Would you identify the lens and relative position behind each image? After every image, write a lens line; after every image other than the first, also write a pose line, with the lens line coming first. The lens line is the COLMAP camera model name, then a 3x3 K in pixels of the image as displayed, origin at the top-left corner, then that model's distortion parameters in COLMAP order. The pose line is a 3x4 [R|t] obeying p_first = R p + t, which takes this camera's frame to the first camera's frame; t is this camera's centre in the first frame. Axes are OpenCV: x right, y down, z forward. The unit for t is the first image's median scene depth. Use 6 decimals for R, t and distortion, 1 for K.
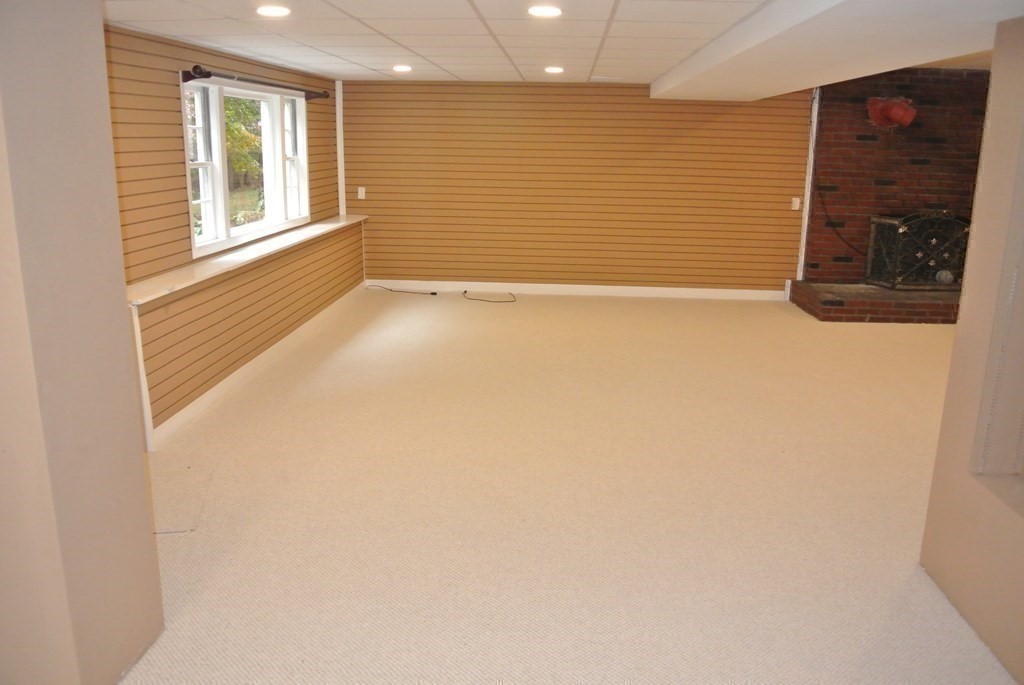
lens RADIAL K [[819.4, 0, 512.0], [0, 819.4, 342.5], [0, 0, 1]] dist [-0.071625, 0.004660]
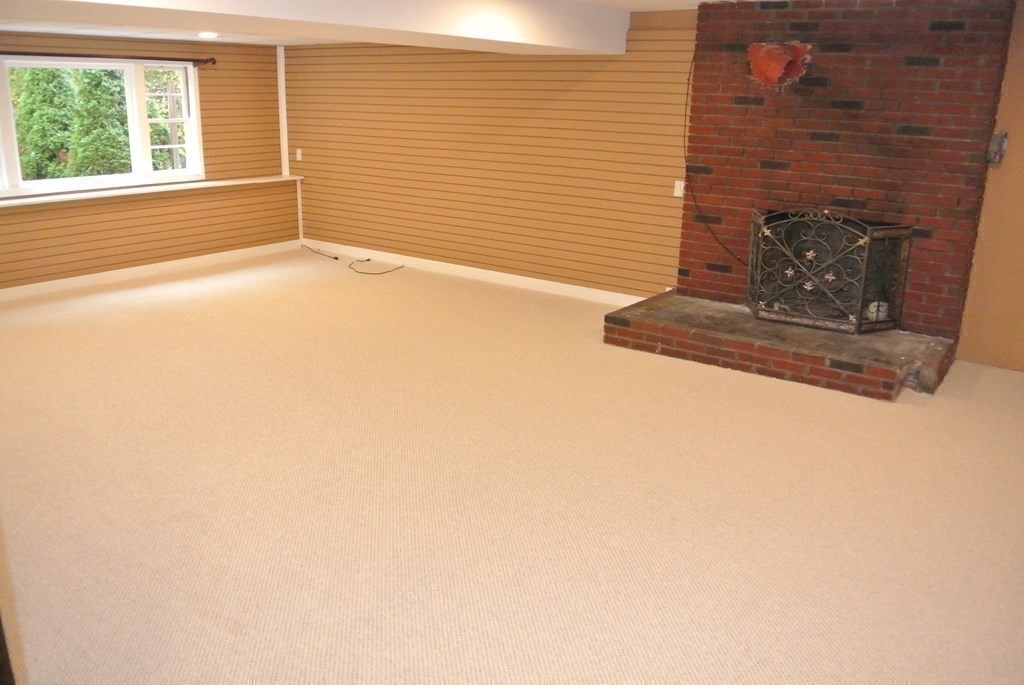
lens RADIAL K [[819.4, 0, 512.0], [0, 819.4, 342.5], [0, 0, 1]] dist [-0.071625, 0.004660]
pose [[0.841863, 0.157673, -0.516146, 0.661851], [-0.135730, 0.987488, 0.080276, -0.071667], [0.522345, 0.002475, 0.852731, 0.277593]]
